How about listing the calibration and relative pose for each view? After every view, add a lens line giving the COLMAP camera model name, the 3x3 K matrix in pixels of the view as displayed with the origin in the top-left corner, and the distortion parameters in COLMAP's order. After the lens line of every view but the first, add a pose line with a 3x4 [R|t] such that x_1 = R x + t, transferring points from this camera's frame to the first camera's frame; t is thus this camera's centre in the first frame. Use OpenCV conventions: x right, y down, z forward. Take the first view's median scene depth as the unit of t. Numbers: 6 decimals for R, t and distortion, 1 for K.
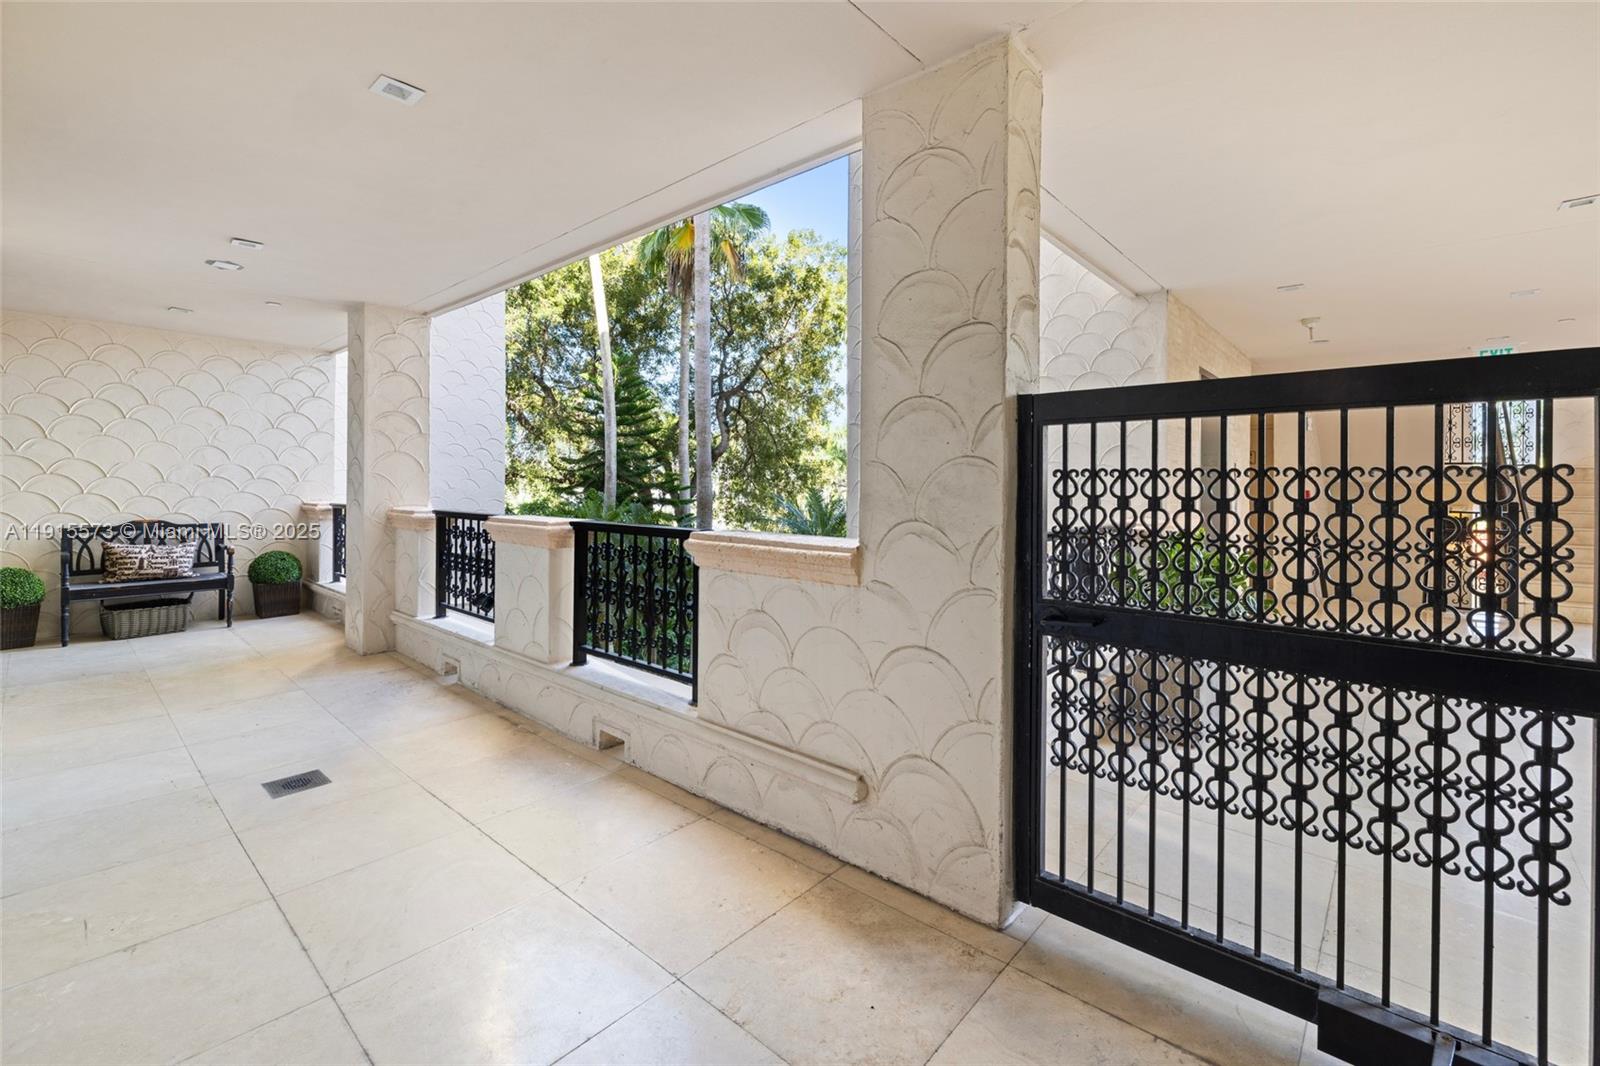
lens RADIAL K [[690.1, 0, 798.4], [0, 690.1, 486.3], [0, 0, 1]] dist [-0.000396, -0.000046]
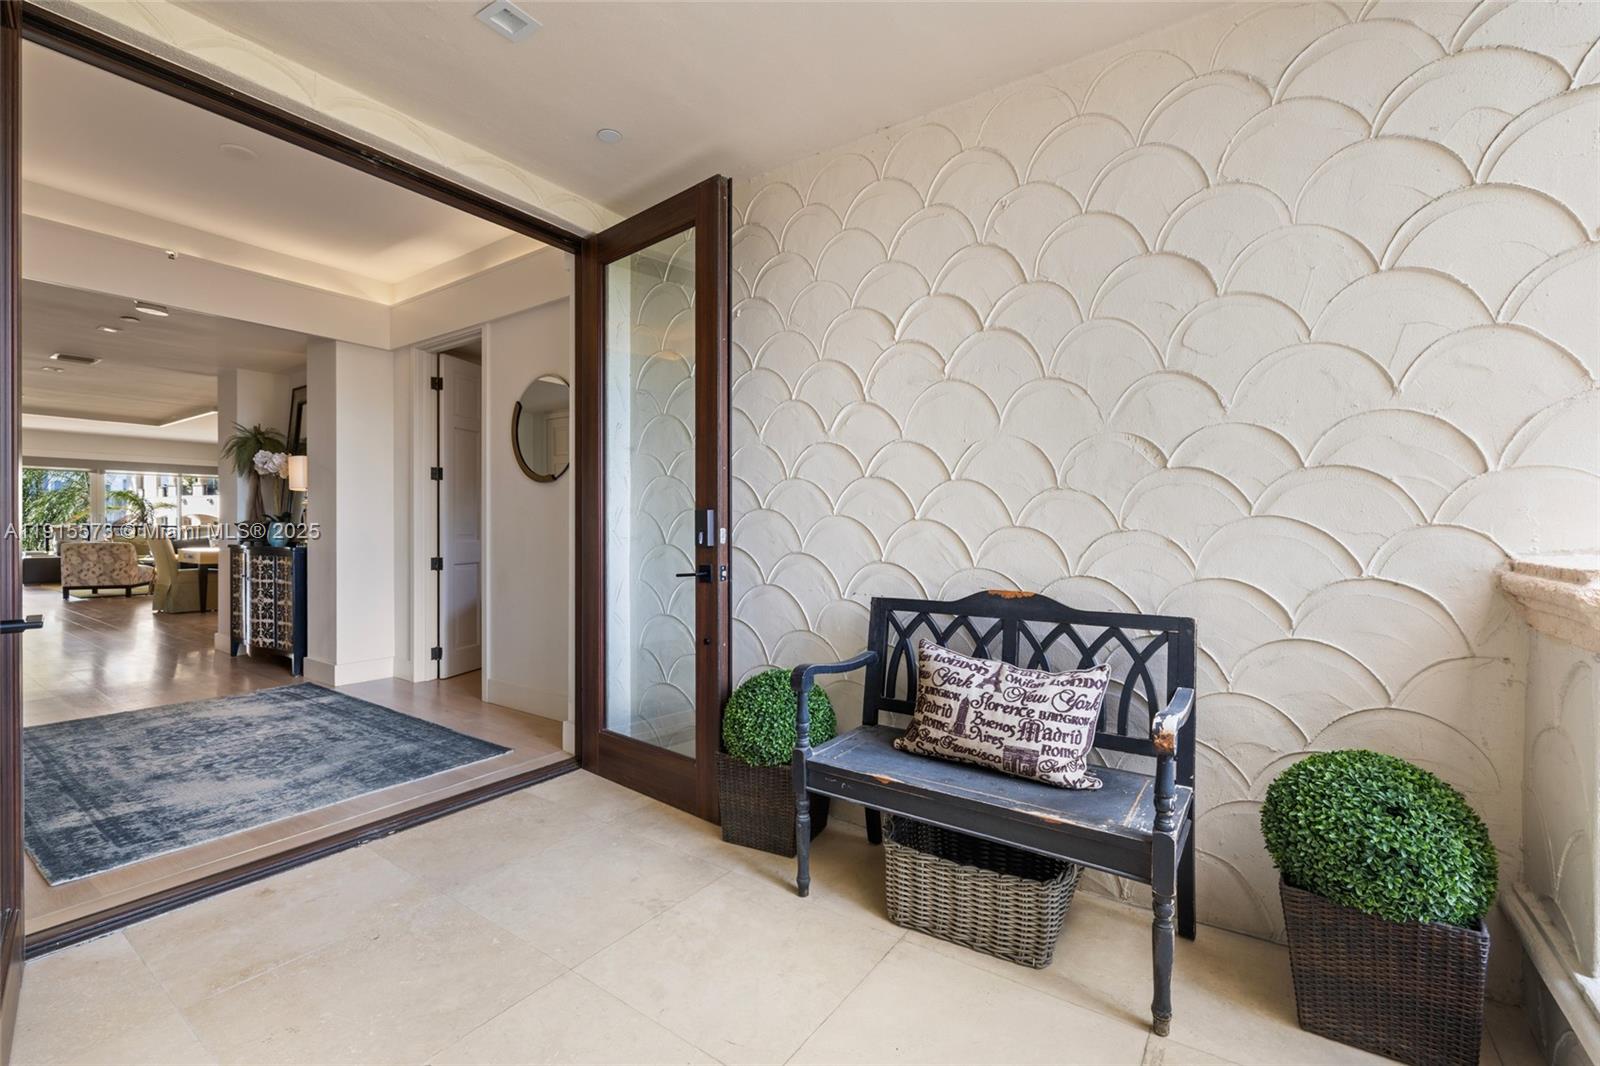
lens RADIAL K [[681.1, 0, 800.0], [0, 681.1, 533.0], [0, 0, 1]] dist [-0.000760, -0.000233]
pose [[0.114128, 0.002466, -0.993463, -0.595758], [-0.007594, 0.999970, 0.001609, 0.017715], [0.993437, 0.007361, 0.114144, 0.847277]]
